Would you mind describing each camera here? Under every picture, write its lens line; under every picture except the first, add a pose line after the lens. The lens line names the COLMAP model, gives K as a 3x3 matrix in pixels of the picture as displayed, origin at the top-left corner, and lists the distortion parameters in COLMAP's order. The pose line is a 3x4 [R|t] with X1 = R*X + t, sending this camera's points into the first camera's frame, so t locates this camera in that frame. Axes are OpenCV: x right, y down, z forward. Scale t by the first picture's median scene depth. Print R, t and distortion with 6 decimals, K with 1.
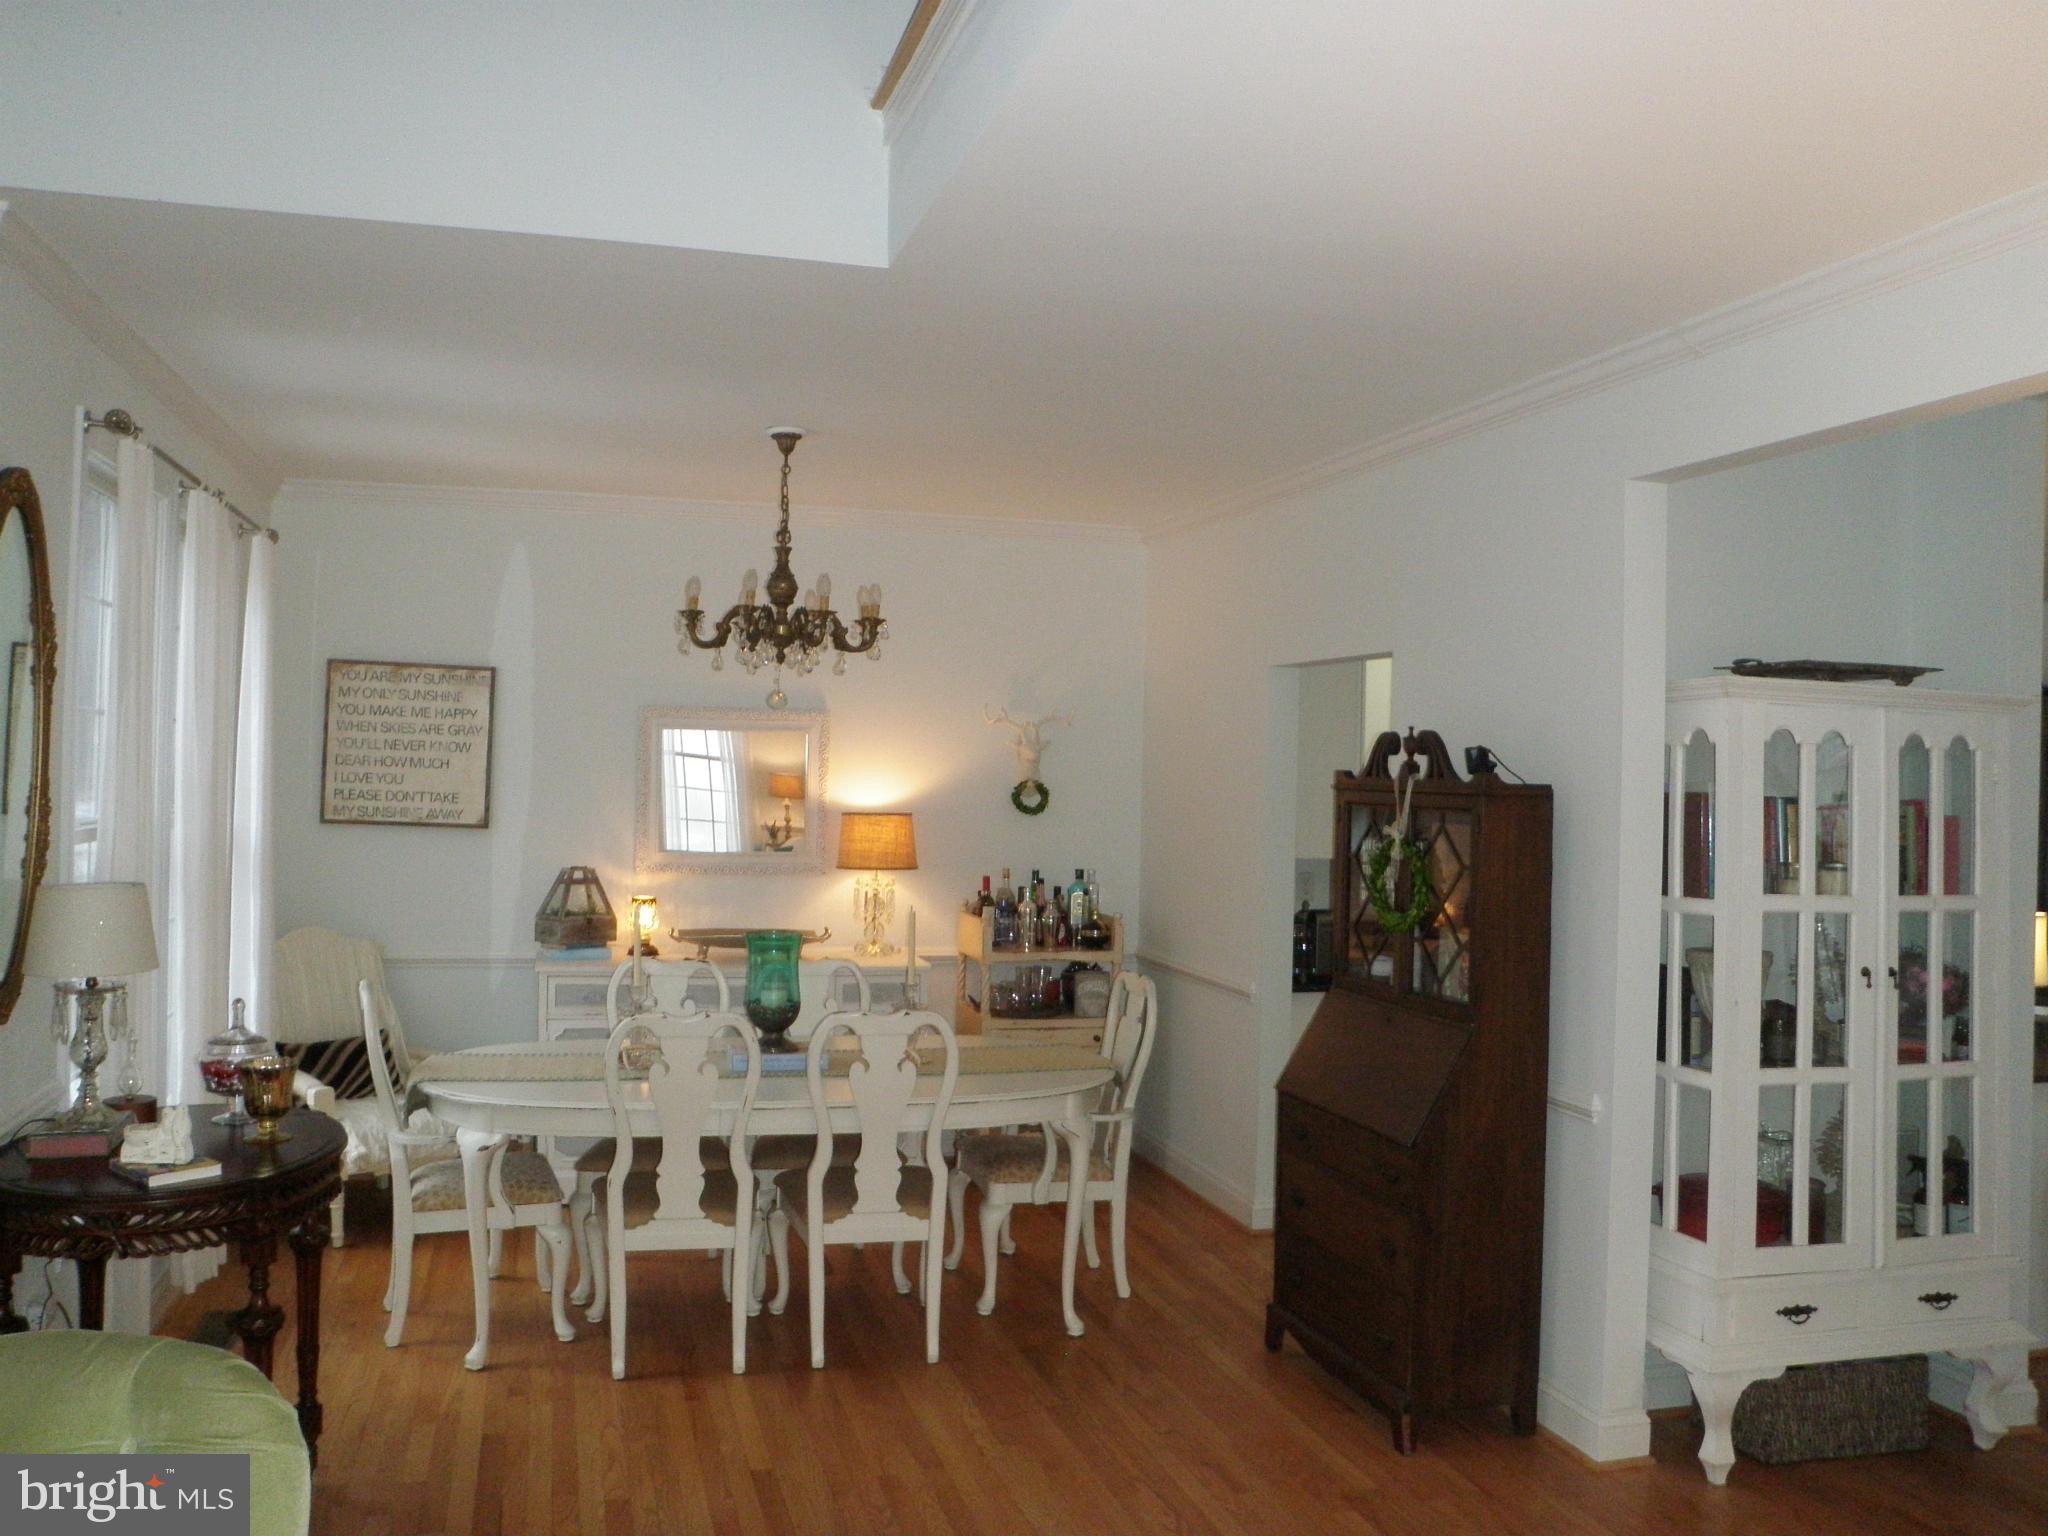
lens RADIAL K [[1642.0, 0, 1001.9], [0, 1642.0, 773.6], [0, 0, 1]] dist [-0.118616, 0.092457]
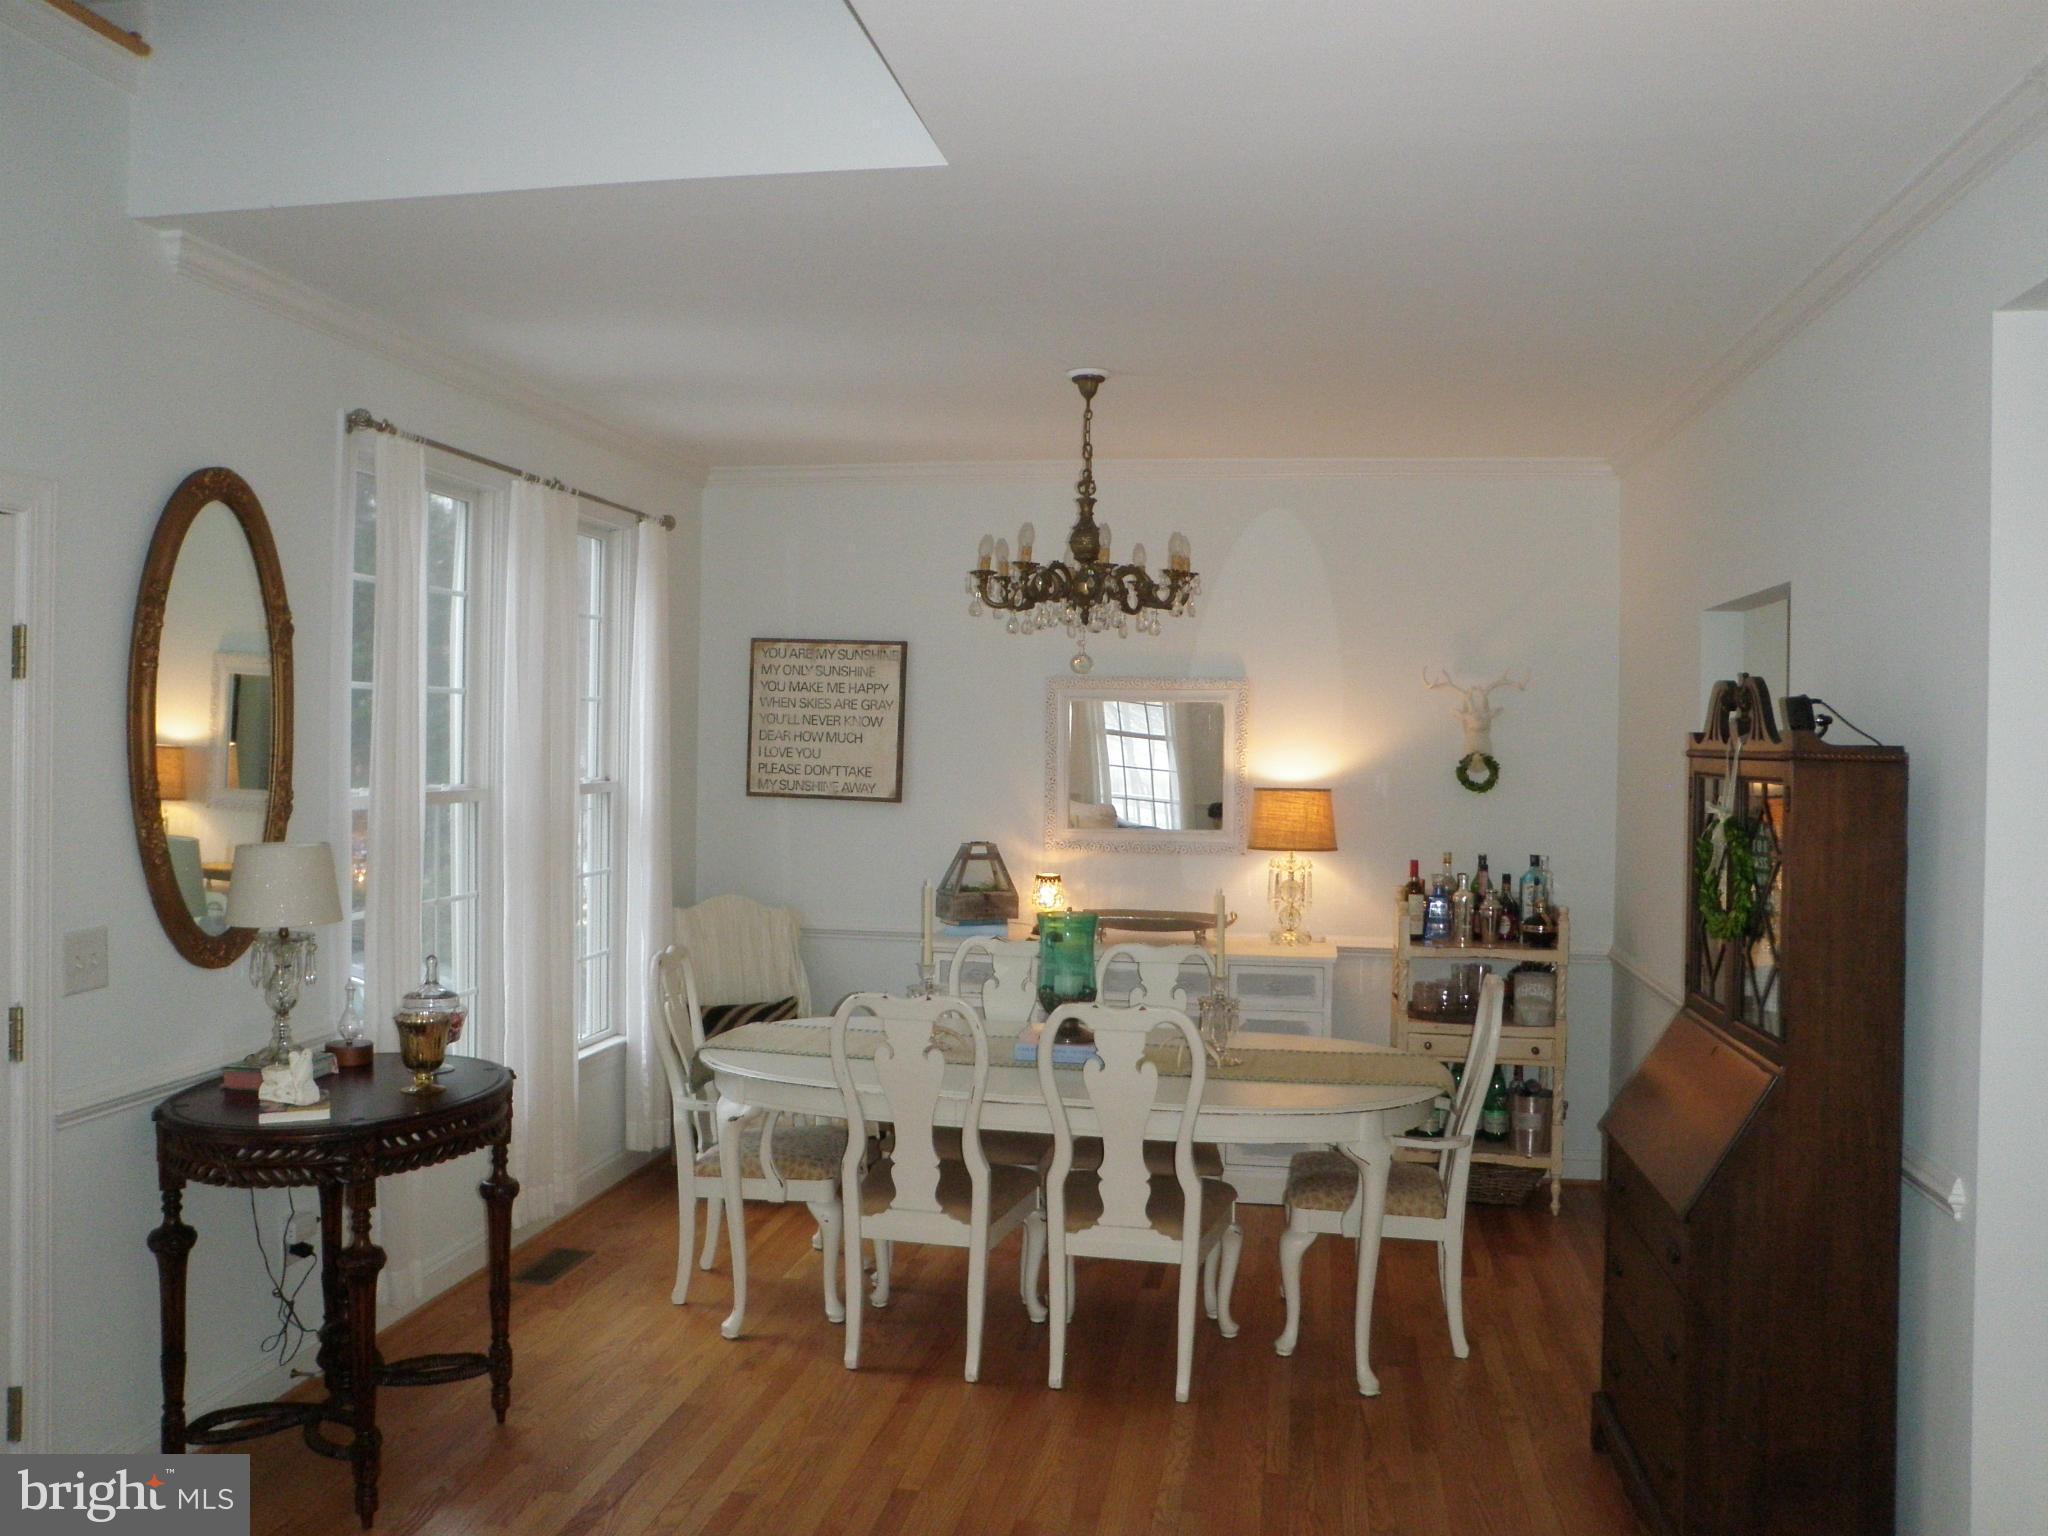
lens RADIAL K [[1642.0, 0, 1010.6], [0, 1642.0, 772.2], [0, 0, 1]] dist [-0.118616, 0.092457]
pose [[0.902066, 0.000431, -0.431599, 0.224735], [0.003518, 0.999959, 0.008350, 0.008539], [0.431584, -0.009051, 0.902027, 0.141371]]
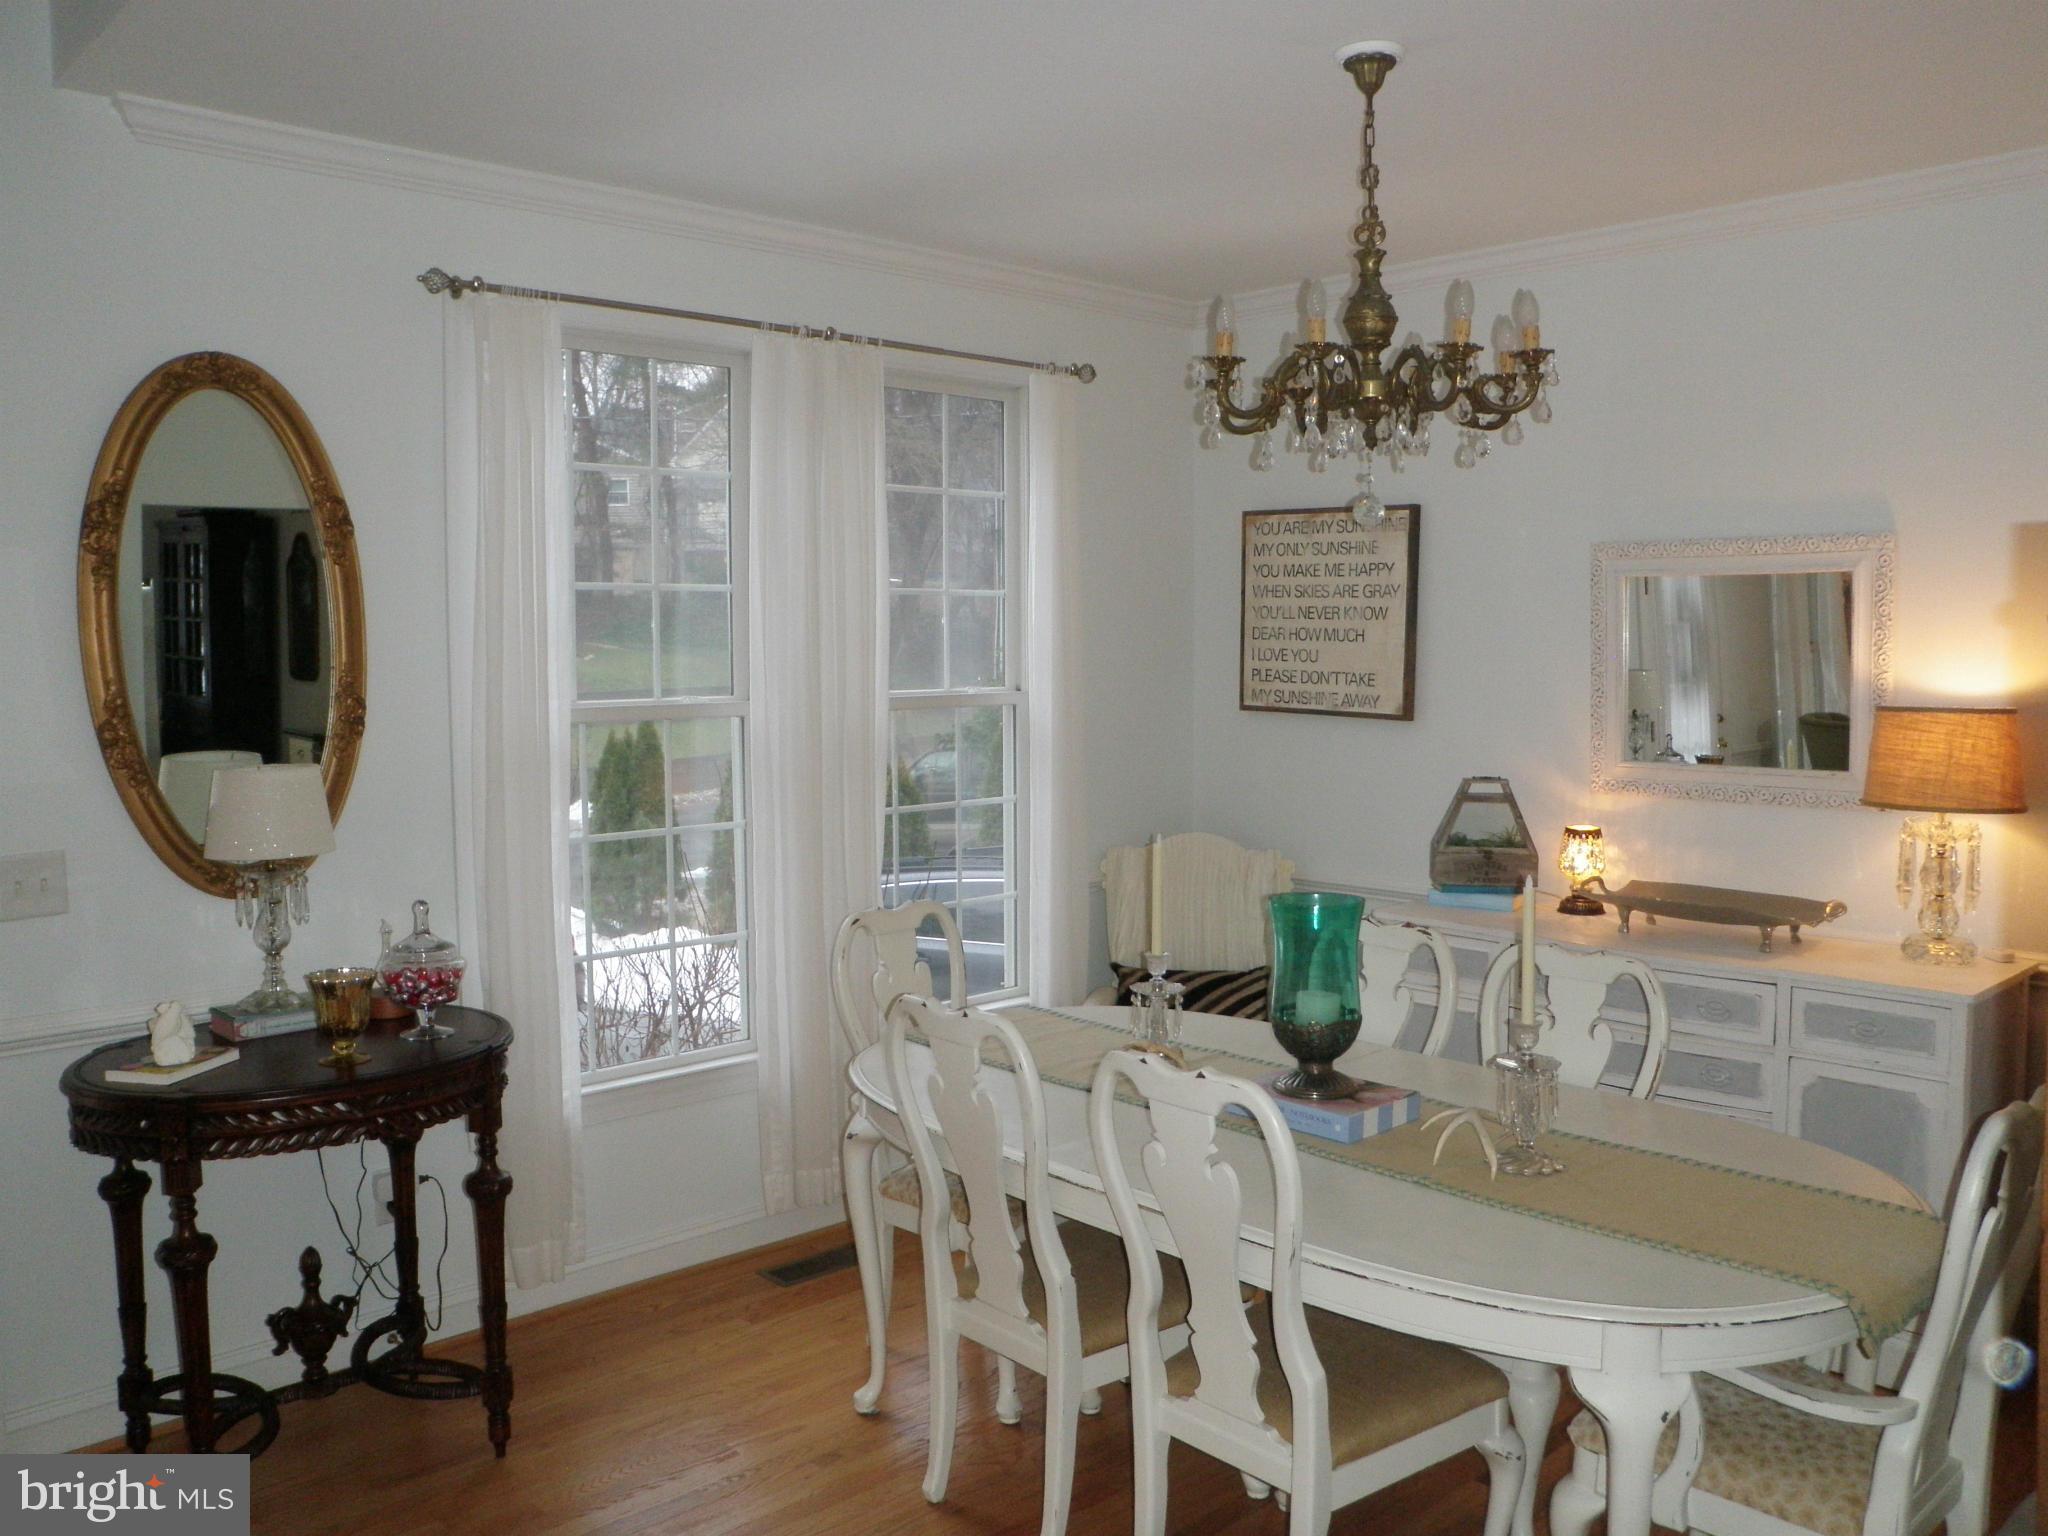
lens RADIAL K [[1642.0, 0, 1041.2], [0, 1642.0, 761.5], [0, 0, 1]] dist [-0.118616, 0.092457]
pose [[0.477256, 0.043131, -0.877705, 0.326141], [0.008743, 0.998512, 0.053821, 0.012928], [0.878721, -0.033361, 0.476169, 0.602791]]
